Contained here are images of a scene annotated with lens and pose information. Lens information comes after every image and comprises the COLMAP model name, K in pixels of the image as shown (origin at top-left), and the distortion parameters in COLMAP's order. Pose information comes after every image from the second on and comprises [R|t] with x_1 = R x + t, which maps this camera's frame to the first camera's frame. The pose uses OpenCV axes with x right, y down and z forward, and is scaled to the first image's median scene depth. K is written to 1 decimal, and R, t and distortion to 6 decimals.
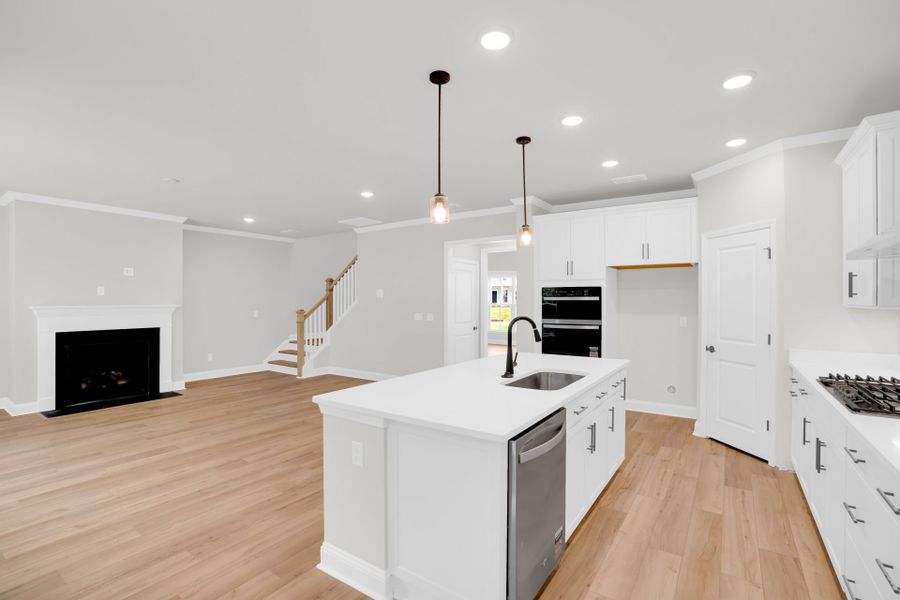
lens RADIAL K [[416.5, 0, 450.3], [0, 416.5, 301.2], [0, 0, 1]] dist [-0.050938, 0.016944]
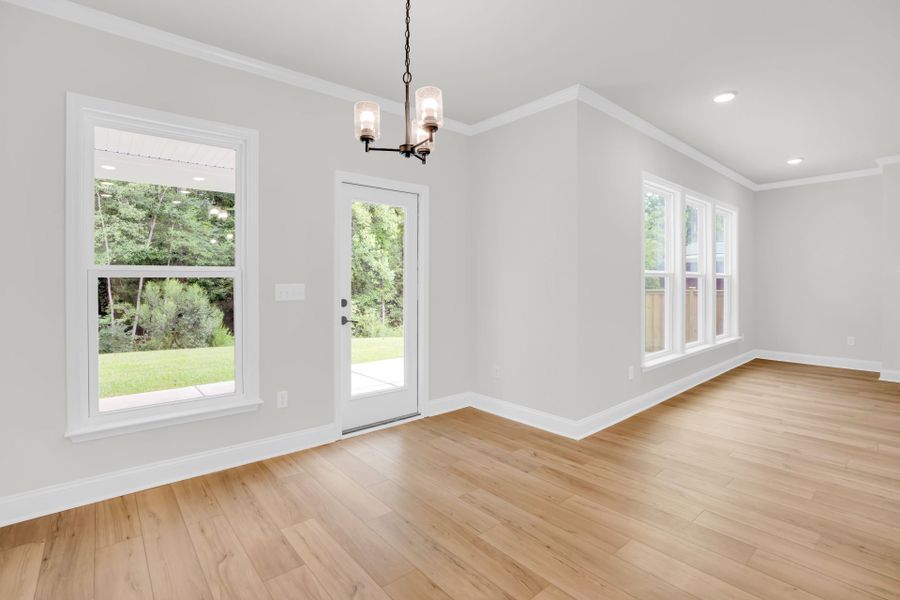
lens RADIAL K [[416.5, 0, 446.3], [0, 416.5, 286.9], [0, 0, 1]] dist [-0.050938, 0.016944]
pose [[-0.256386, 0.013051, -0.966486, 0.165525], [0.002481, 0.999914, 0.012844, 0.034421], [0.966571, 0.000895, -0.256397, 0.200919]]
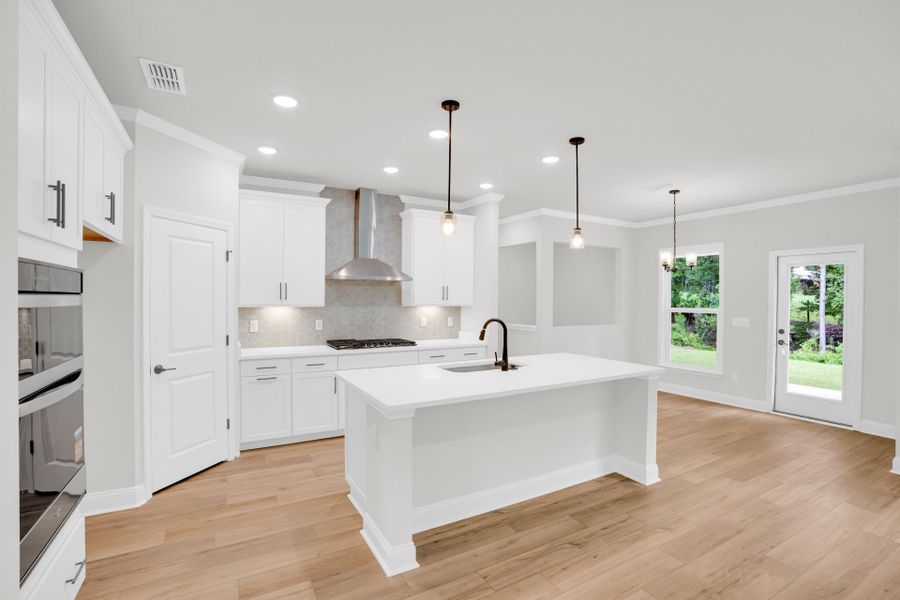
lens RADIAL K [[416.5, 0, 450.0], [0, 416.5, 301.9], [0, 0, 1]] dist [-0.050938, 0.016944]
pose [[-0.901477, -0.009081, 0.432731, -0.114917], [-0.005968, 0.999946, 0.008550, -0.009861], [-0.432785, 0.005125, -0.901483, 1.145728]]
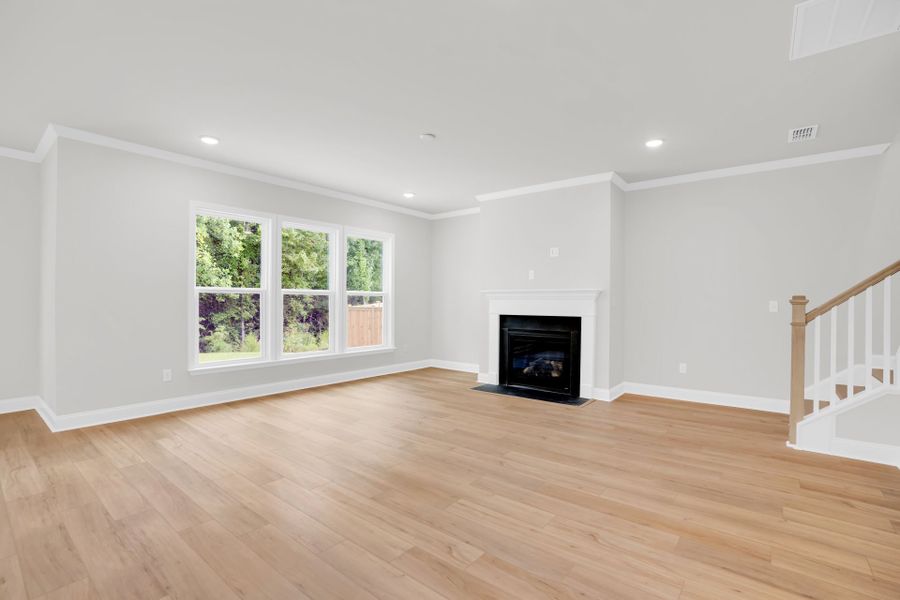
lens RADIAL K [[416.5, 0, 454.0], [0, 416.5, 301.2], [0, 0, 1]] dist [-0.050938, 0.016944]
pose [[-0.073071, -0.000439, -0.997327, 0.157381], [-0.005361, 0.999986, -0.000047, 0.042321], [0.997312, 0.005343, -0.073072, 0.973750]]
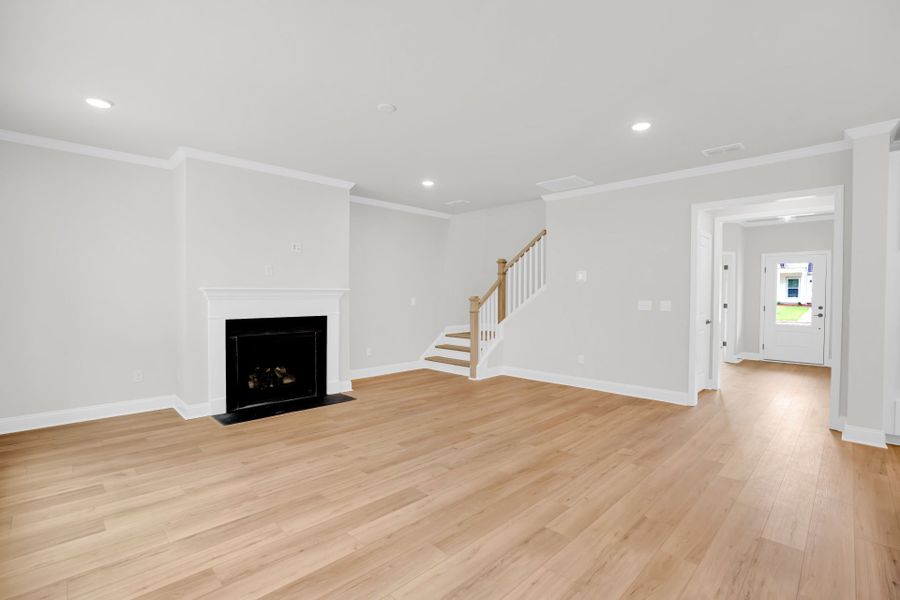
lens RADIAL K [[416.5, 0, 450.9], [0, 416.5, 296.9], [0, 0, 1]] dist [-0.050938, 0.016944]
pose [[0.984060, 0.005125, -0.177766, -0.385442], [-0.004335, 0.999979, 0.004833, 0.025764], [0.177787, -0.003985, 0.984061, 0.261951]]
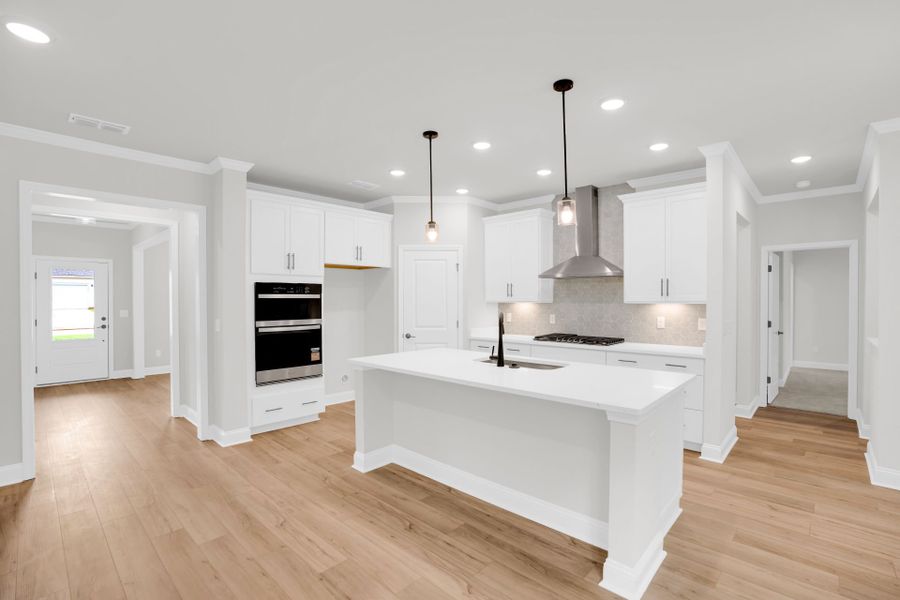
lens RADIAL K [[416.5, 0, 450.4], [0, 416.5, 302.0], [0, 0, 1]] dist [-0.050938, 0.016944]
pose [[0.148933, -0.008508, 0.988811, -0.524240], [0.000892, 0.999964, 0.008470, -0.001209], [-0.988847, -0.000379, 0.148935, 0.535970]]
